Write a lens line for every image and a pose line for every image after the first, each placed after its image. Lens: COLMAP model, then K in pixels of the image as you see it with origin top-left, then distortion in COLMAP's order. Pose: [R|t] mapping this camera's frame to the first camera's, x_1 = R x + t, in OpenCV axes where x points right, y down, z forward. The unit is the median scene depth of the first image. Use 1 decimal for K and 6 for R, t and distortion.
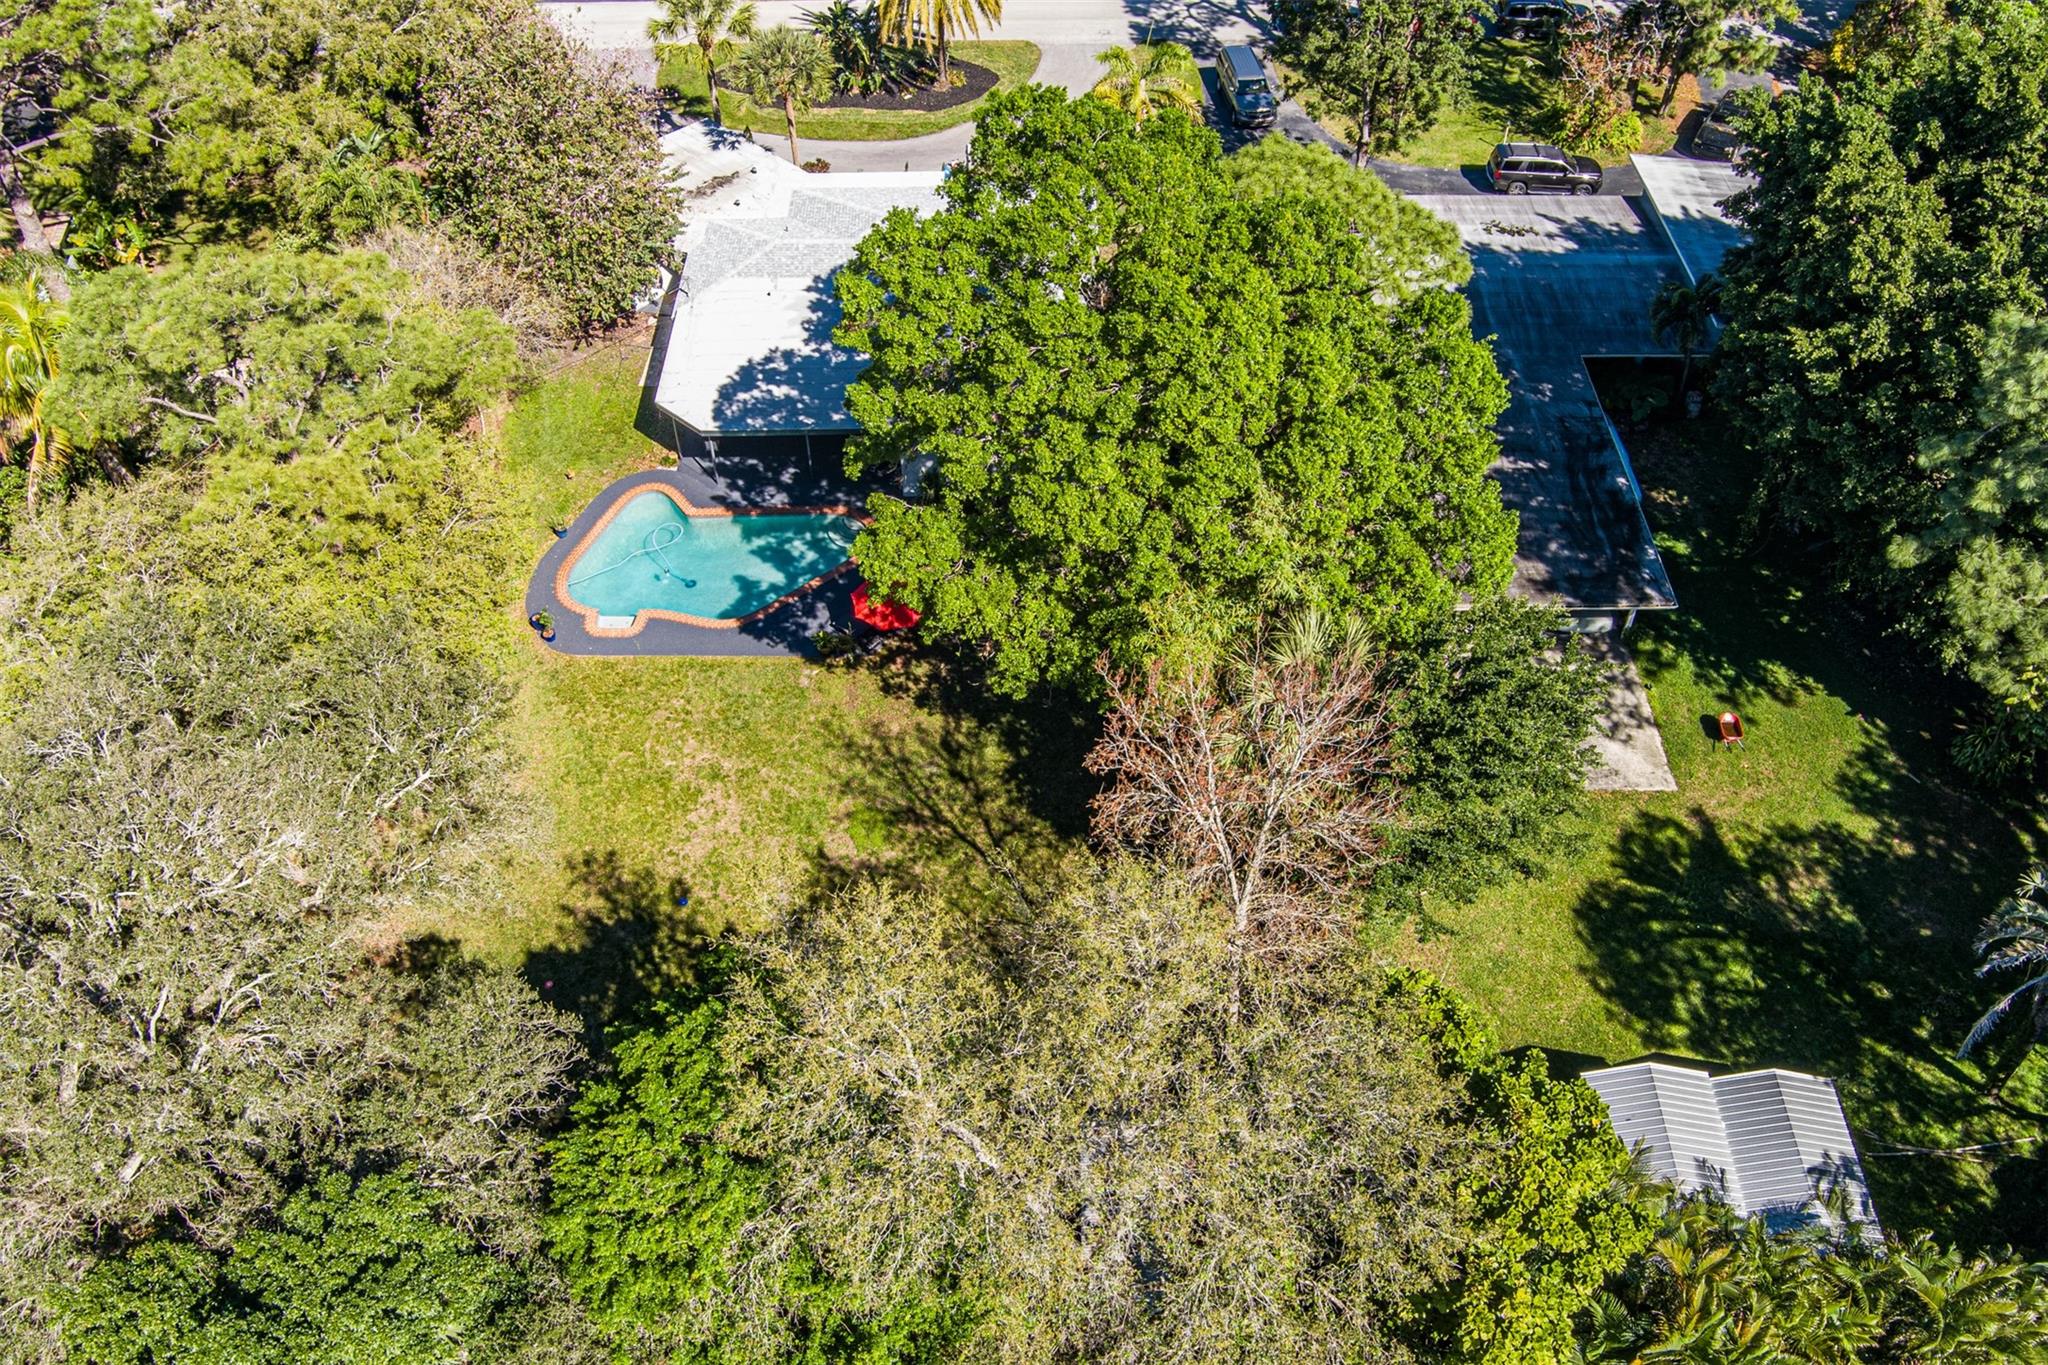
lens RADIAL K [[1585.9, 0, 1019.7], [0, 1585.9, 707.3], [0, 0, 1]] dist [-0.151977, 0.154210]
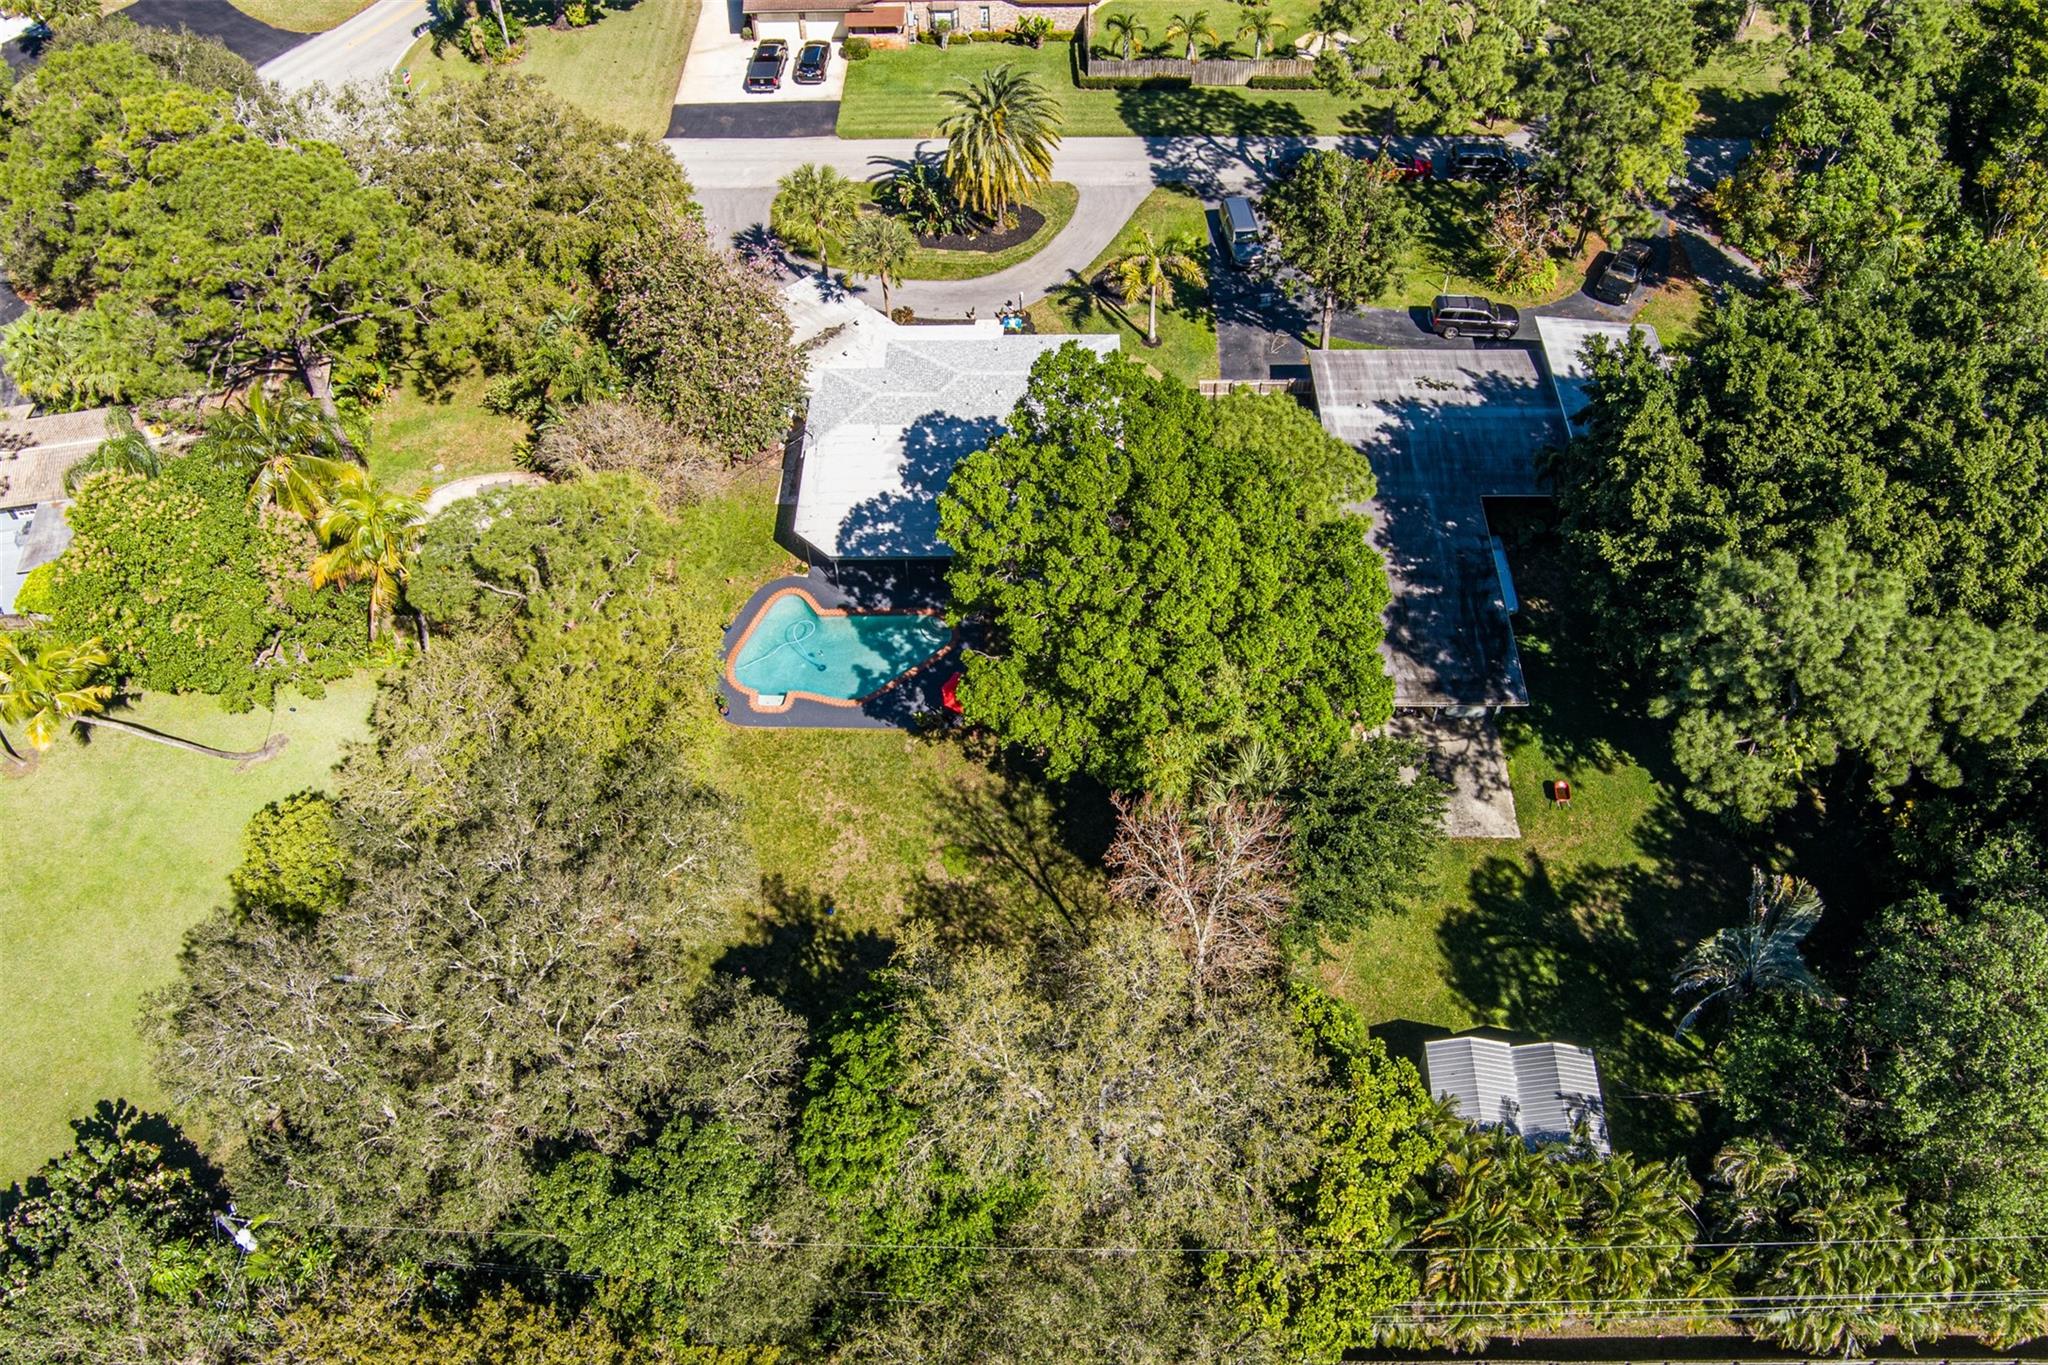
lens RADIAL K [[1474.3, 0, 1027.8], [0, 1474.3, 715.8], [0, 0, 1]] dist [-0.096521, 0.070810]
pose [[0.999865, 0.012174, -0.011006, -0.017513], [-0.011473, 0.998035, 0.061607, -0.158833], [0.011735, -0.061473, 0.998040, -0.392843]]
